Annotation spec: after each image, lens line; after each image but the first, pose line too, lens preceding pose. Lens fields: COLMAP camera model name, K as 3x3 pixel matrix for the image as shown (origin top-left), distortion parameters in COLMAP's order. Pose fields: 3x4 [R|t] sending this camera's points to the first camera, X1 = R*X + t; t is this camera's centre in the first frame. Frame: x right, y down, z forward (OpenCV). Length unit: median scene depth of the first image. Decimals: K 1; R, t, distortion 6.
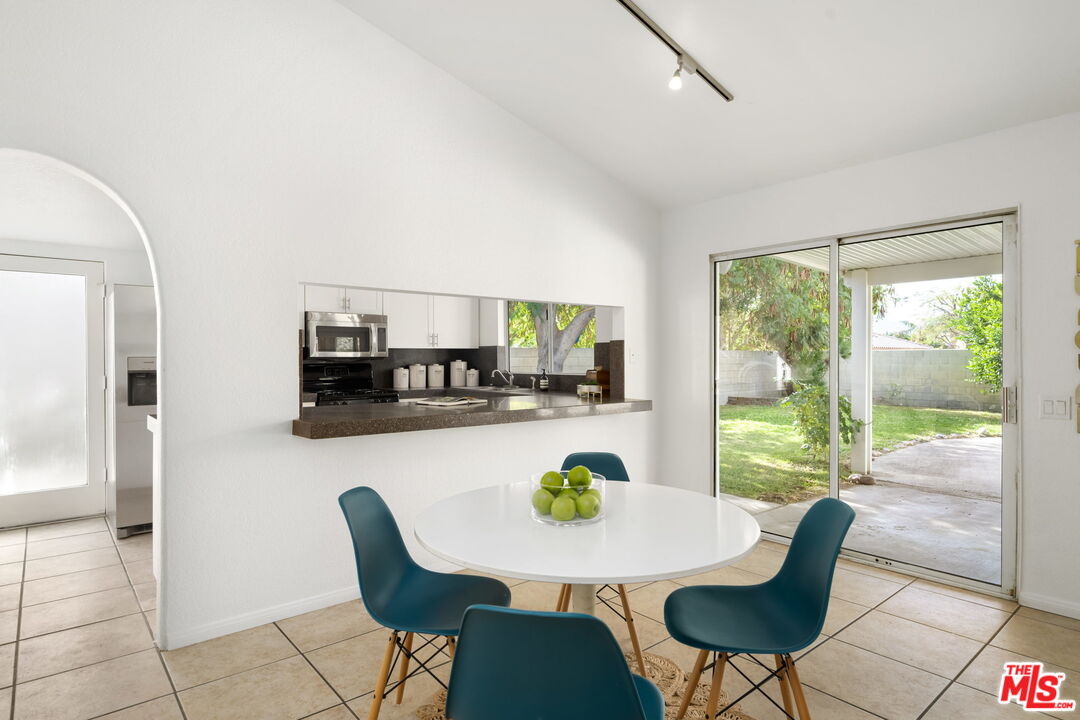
lens RADIAL K [[581.7, 0, 546.7], [0, 581.7, 364.2], [0, 0, 1]] dist [0.005170, 0.001641]
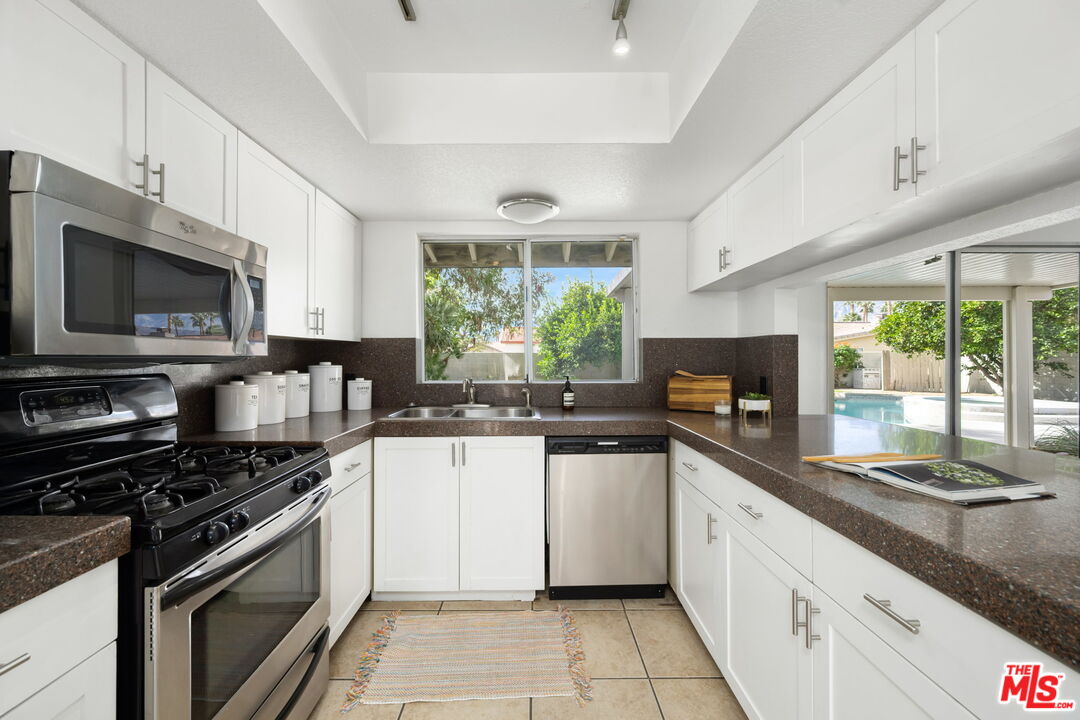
lens RADIAL K [[425.8, 0, 547.7], [0, 425.8, 357.3], [0, 0, 1]] dist [-0.020042, 0.000054]
pose [[0.630025, 0.002075, 0.776572, -0.336220], [0.006309, 0.999950, -0.007791, -0.007903], [-0.776549, 0.009808, 0.629980, 0.624729]]
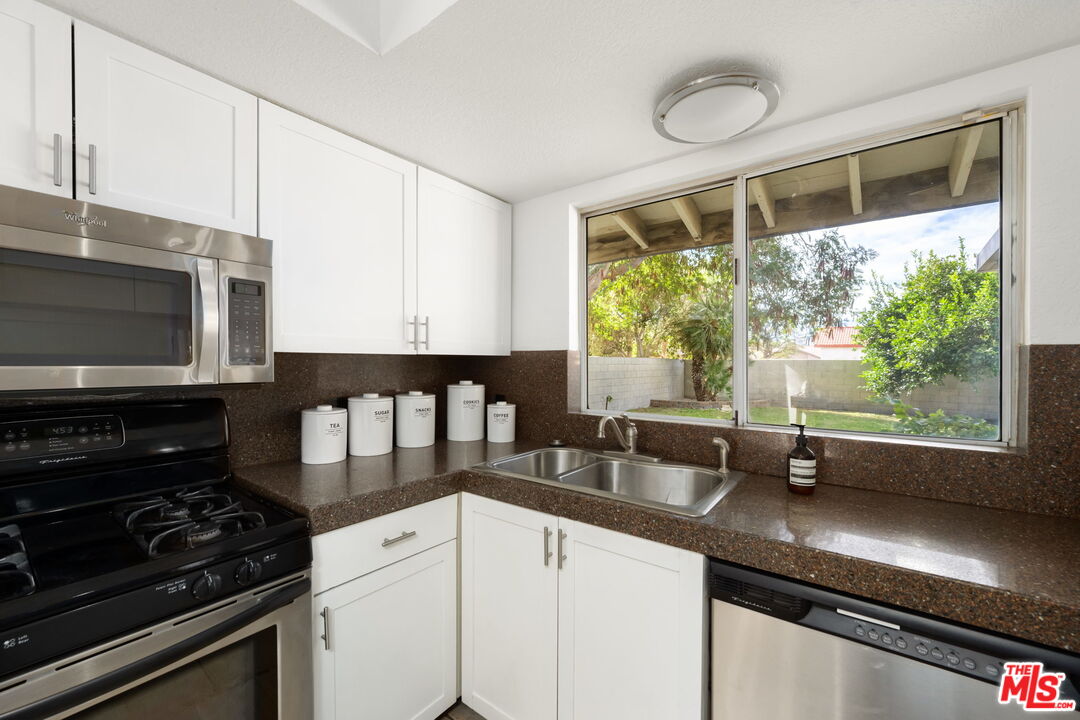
lens RADIAL K [[433.0, 0, 545.3], [0, 433.0, 366.3], [0, 0, 1]] dist [-0.002575, -0.000382]
pose [[0.976821, 0.008207, 0.213902, -0.169578], [-0.008623, 0.999962, 0.001015, -0.020066], [-0.213886, -0.002836, 0.976855, 0.692274]]
